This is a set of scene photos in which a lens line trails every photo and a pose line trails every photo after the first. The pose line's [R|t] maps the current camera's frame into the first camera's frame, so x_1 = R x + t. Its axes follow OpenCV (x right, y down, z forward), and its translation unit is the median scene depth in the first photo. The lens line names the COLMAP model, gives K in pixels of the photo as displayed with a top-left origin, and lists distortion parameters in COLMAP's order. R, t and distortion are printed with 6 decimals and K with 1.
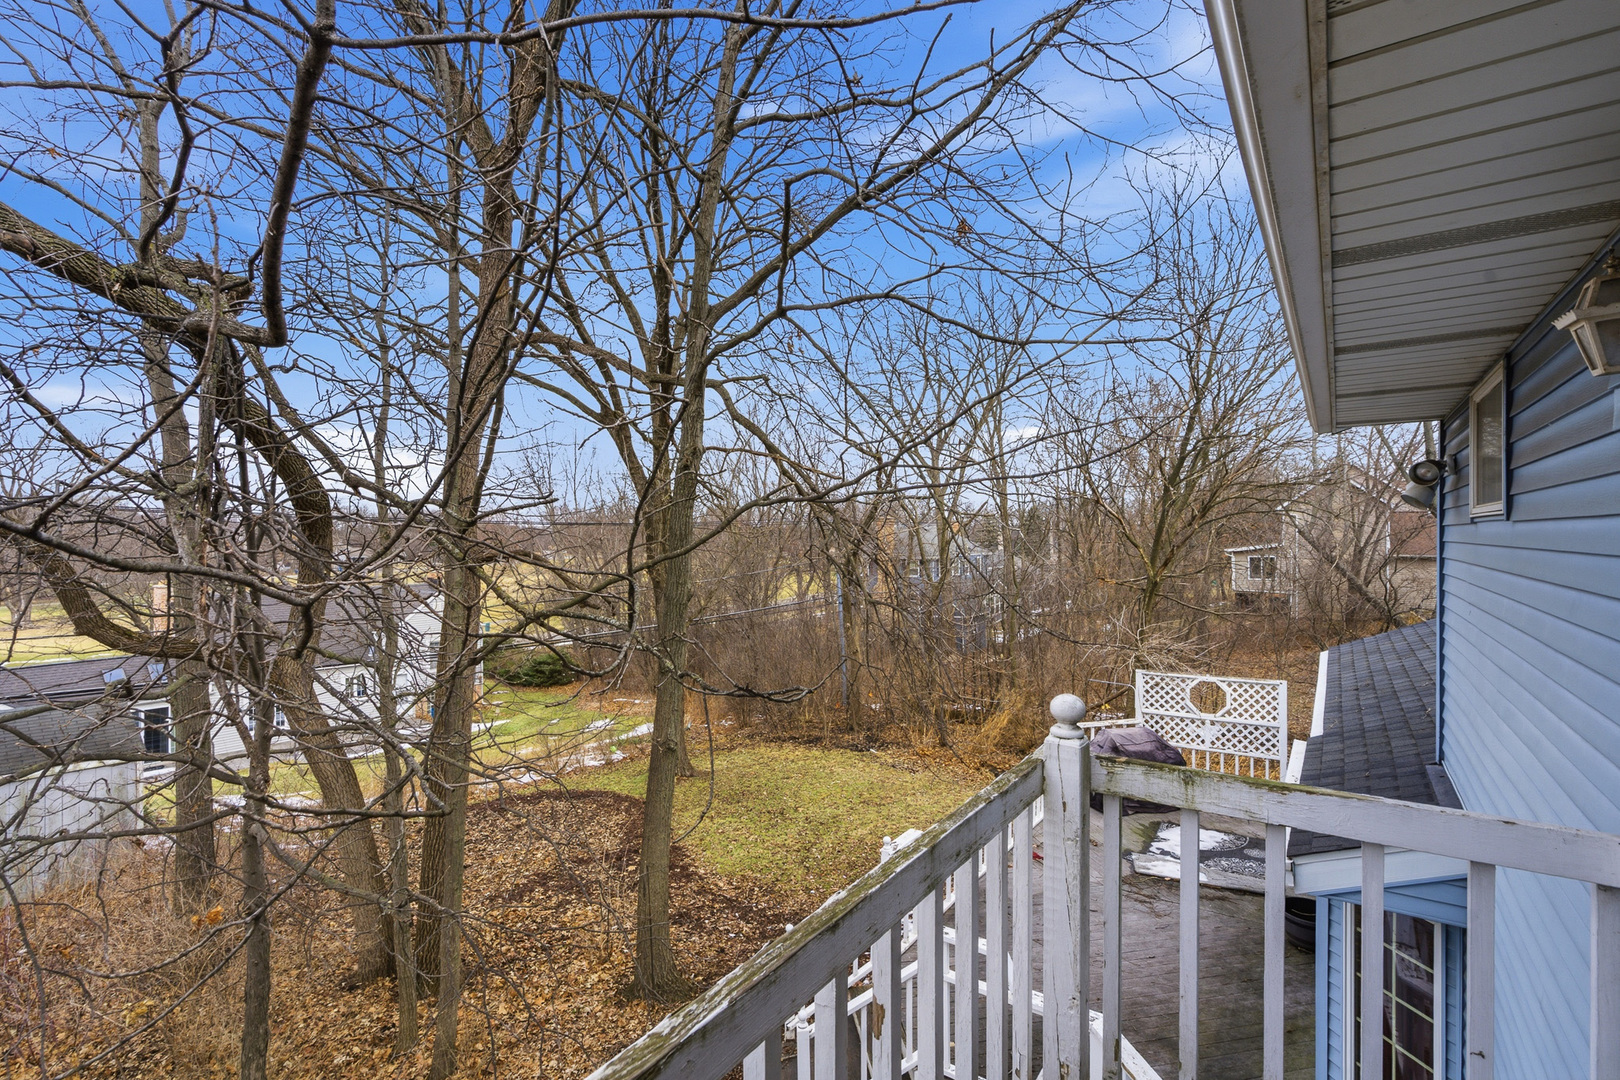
lens RADIAL K [[751.8, 0, 807.3], [0, 751.8, 538.4], [0, 0, 1]] dist [0.000505, 0.000220]
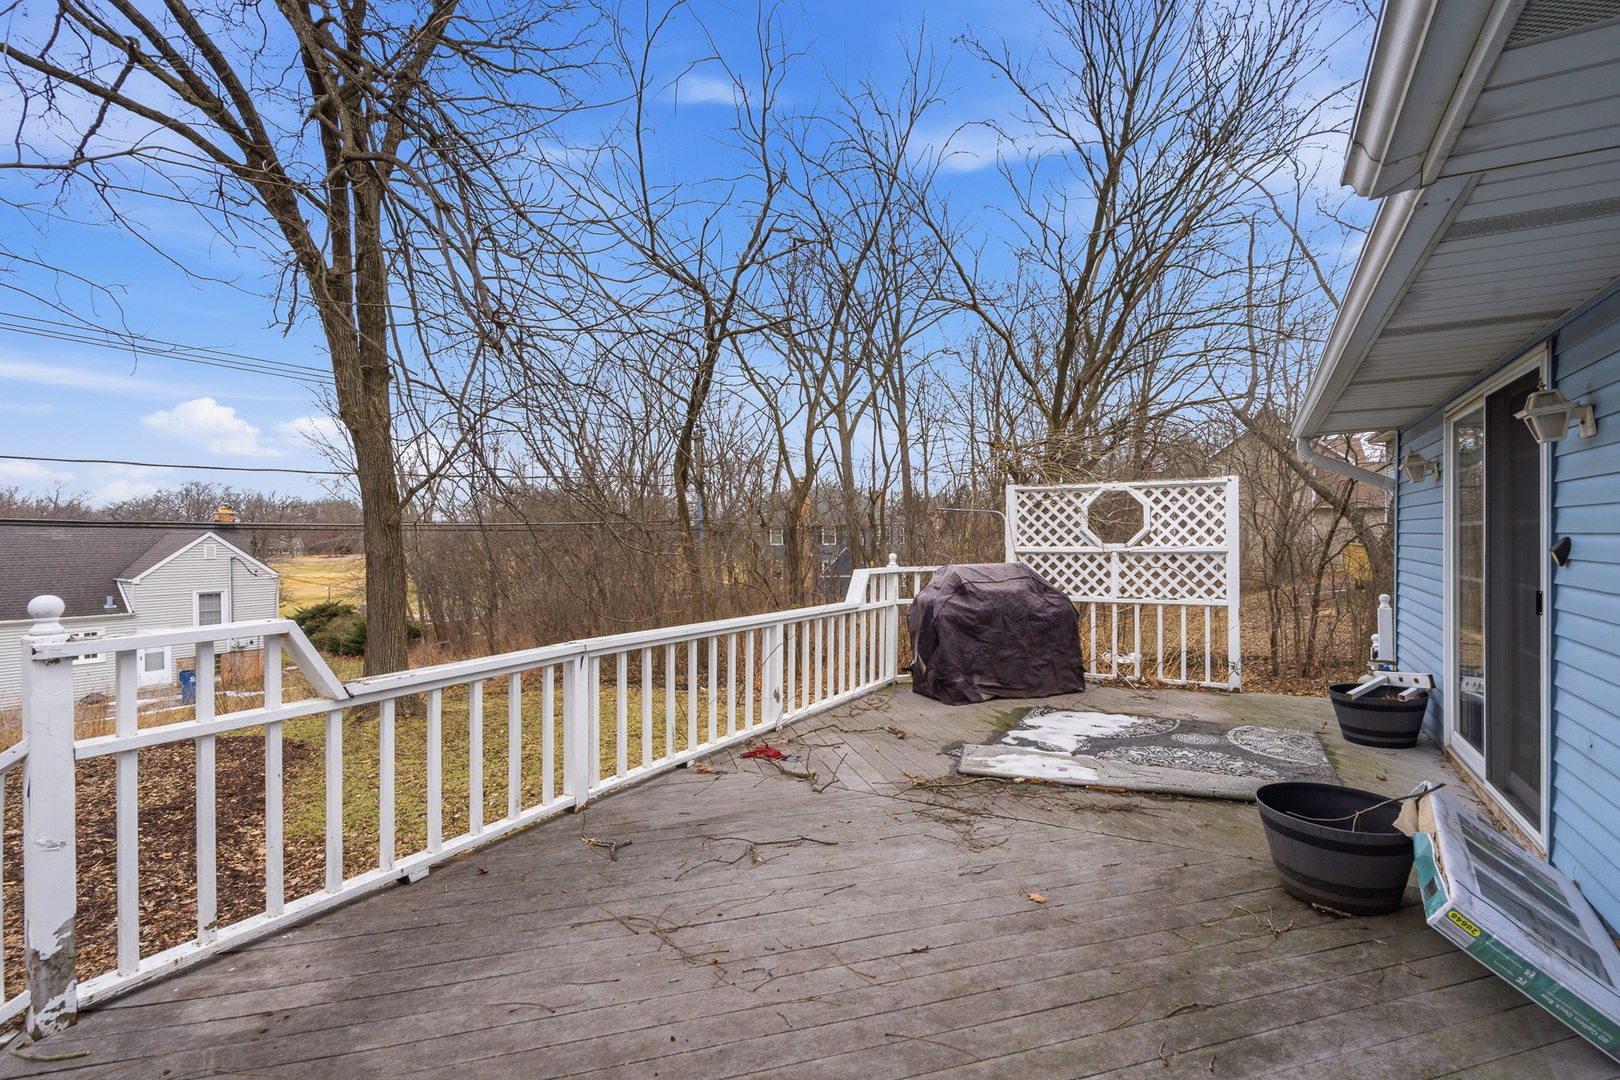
lens RADIAL K [[751.8, 0, 814.2], [0, 751.8, 537.5], [0, 0, 1]] dist [0.000505, 0.000220]
pose [[0.996455, -0.003261, 0.084061, 0.236444], [0.002824, 0.999982, 0.005315, 0.225850], [-0.084076, -0.005059, 0.996446, 0.408605]]
